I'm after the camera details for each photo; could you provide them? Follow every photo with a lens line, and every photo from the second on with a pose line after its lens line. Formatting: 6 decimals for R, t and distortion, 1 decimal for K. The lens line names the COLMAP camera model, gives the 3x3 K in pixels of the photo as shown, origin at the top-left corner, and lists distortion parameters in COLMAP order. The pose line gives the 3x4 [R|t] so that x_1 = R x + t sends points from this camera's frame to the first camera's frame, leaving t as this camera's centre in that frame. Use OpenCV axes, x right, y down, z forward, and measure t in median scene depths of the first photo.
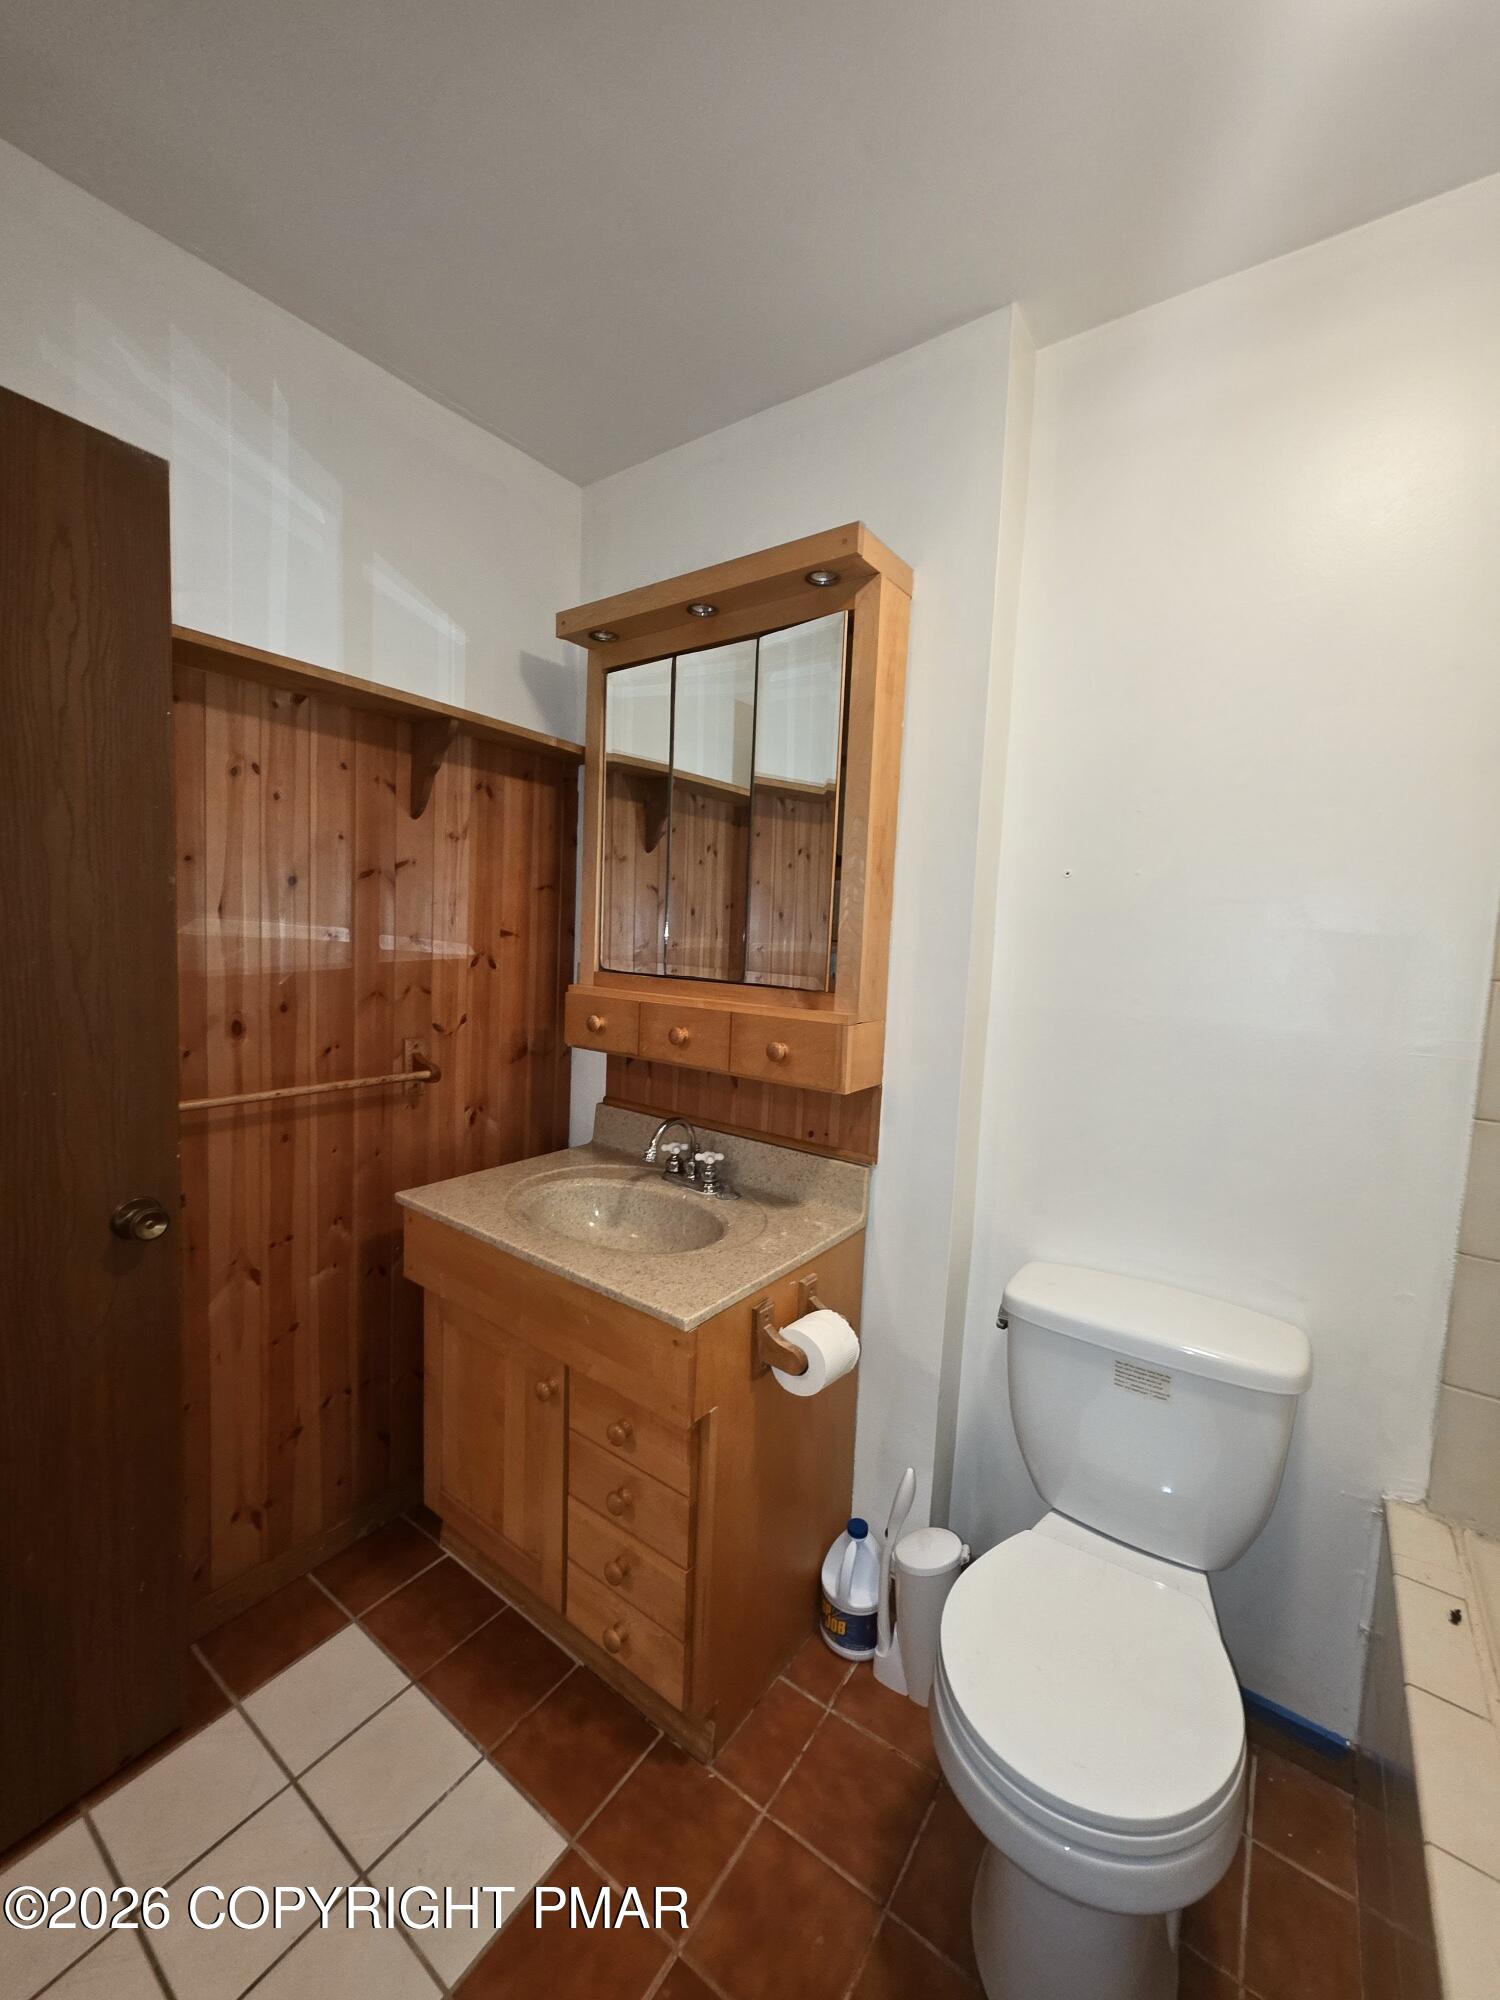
lens RADIAL K [[794.0, 0, 757.2], [0, 794.0, 1002.3], [0, 0, 1]] dist [-0.003677, 0.001858]
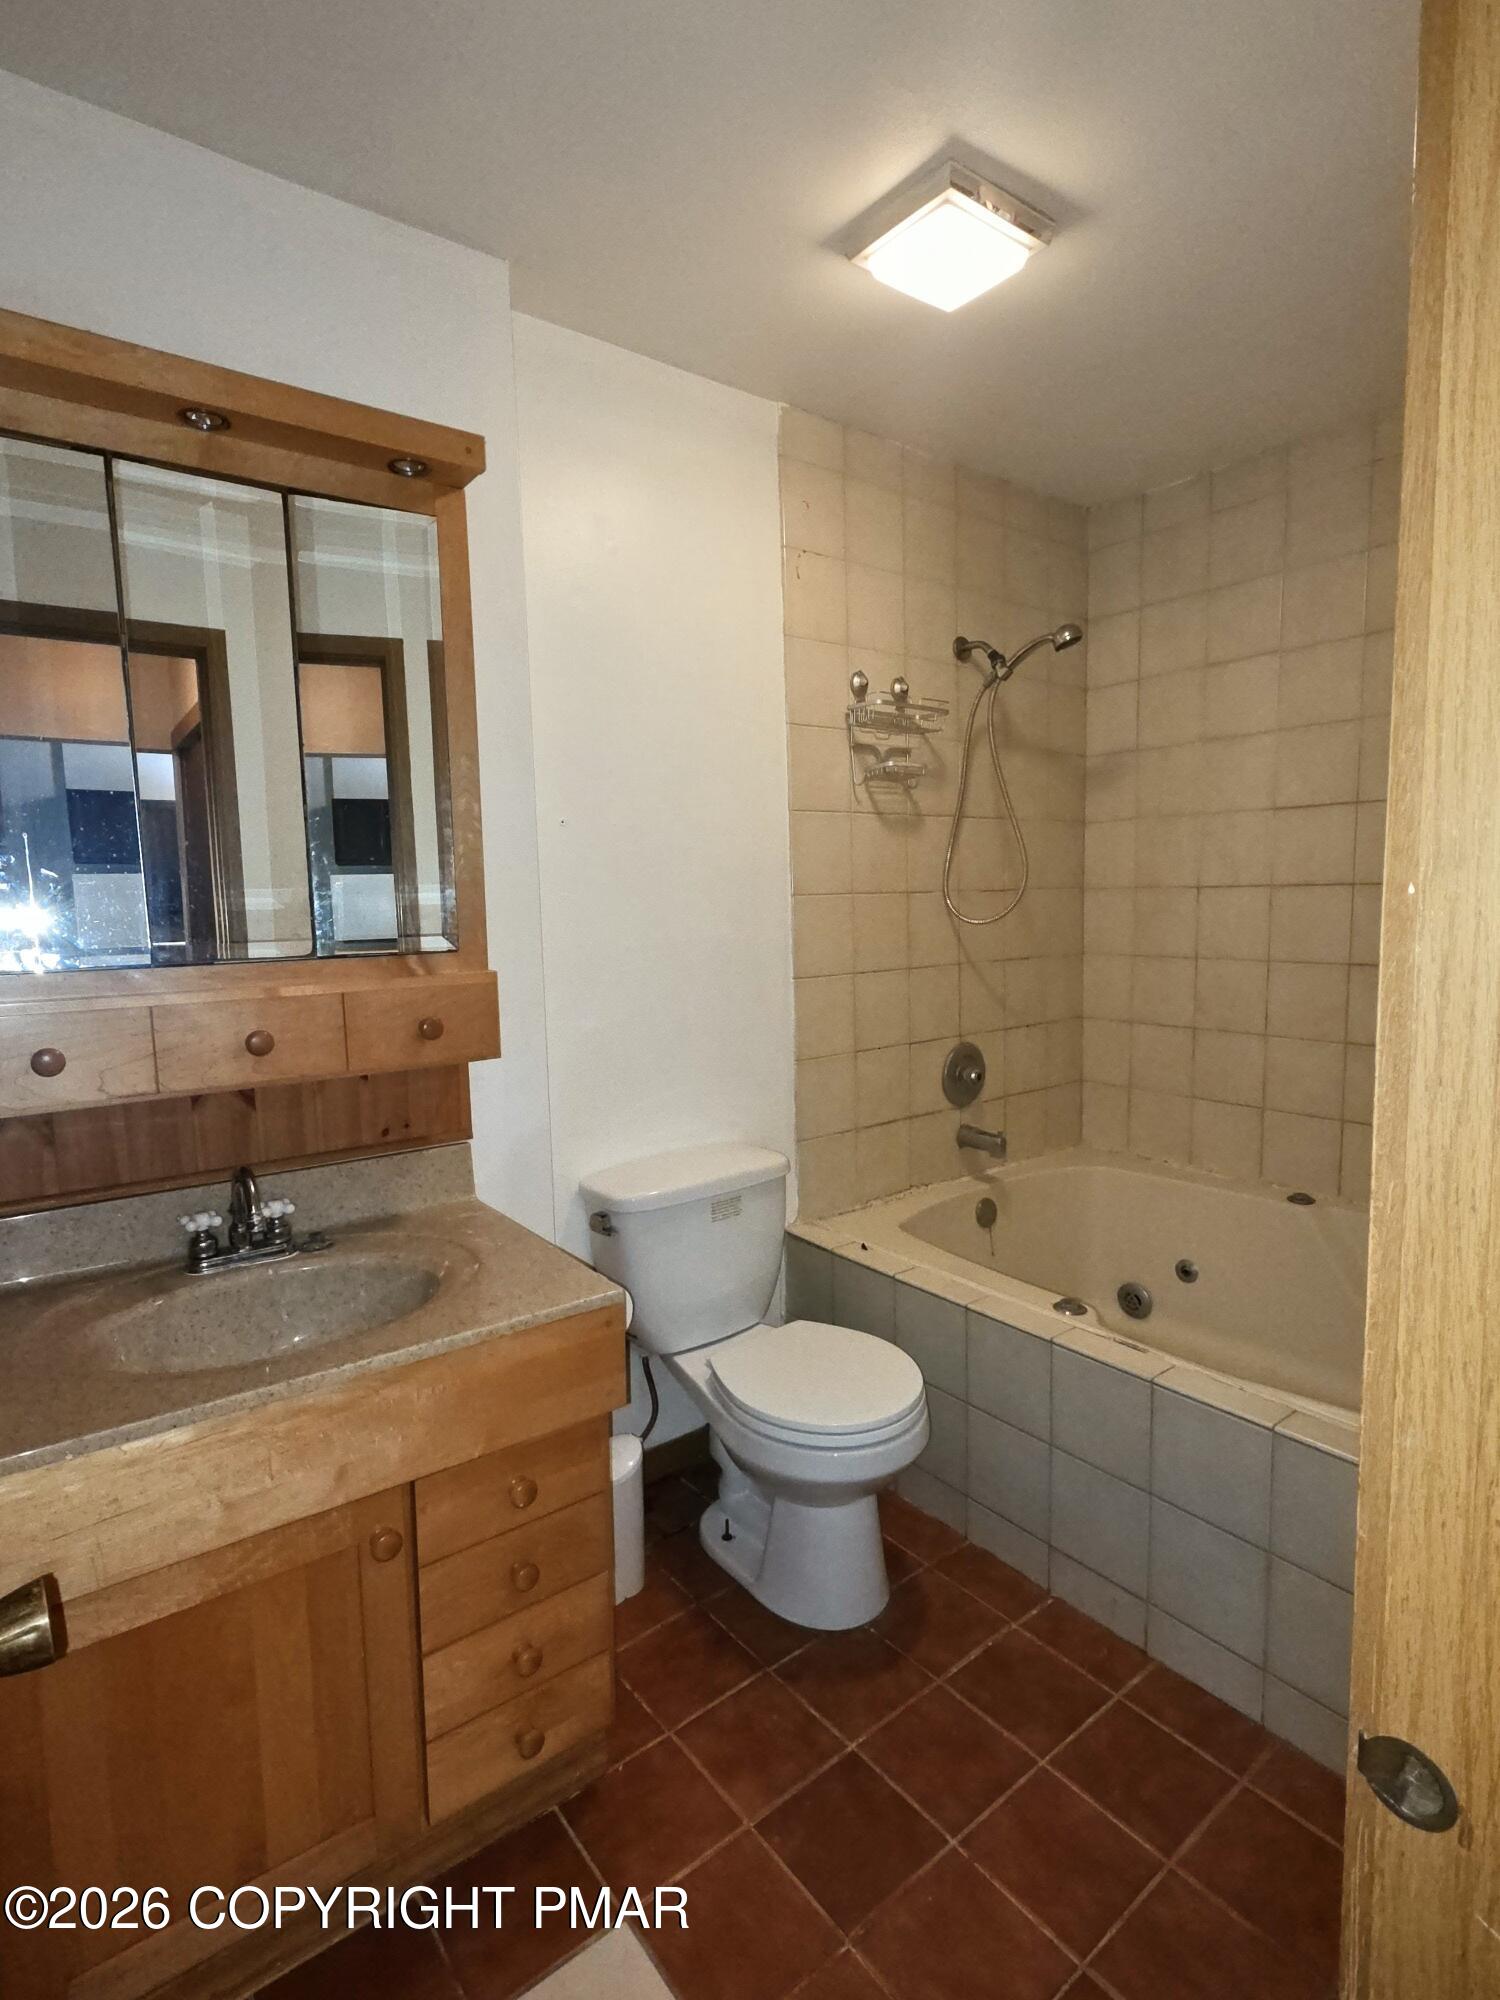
lens RADIAL K [[973.2, 0, 757.3], [0, 973.2, 992.8], [0, 0, 1]] dist [-0.005459, 0.002600]
pose [[0.301660, -0.145927, 0.942182, -0.866516], [0.117374, 0.986384, 0.115193, -0.054983], [-0.946163, 0.075839, 0.314681, 0.359494]]
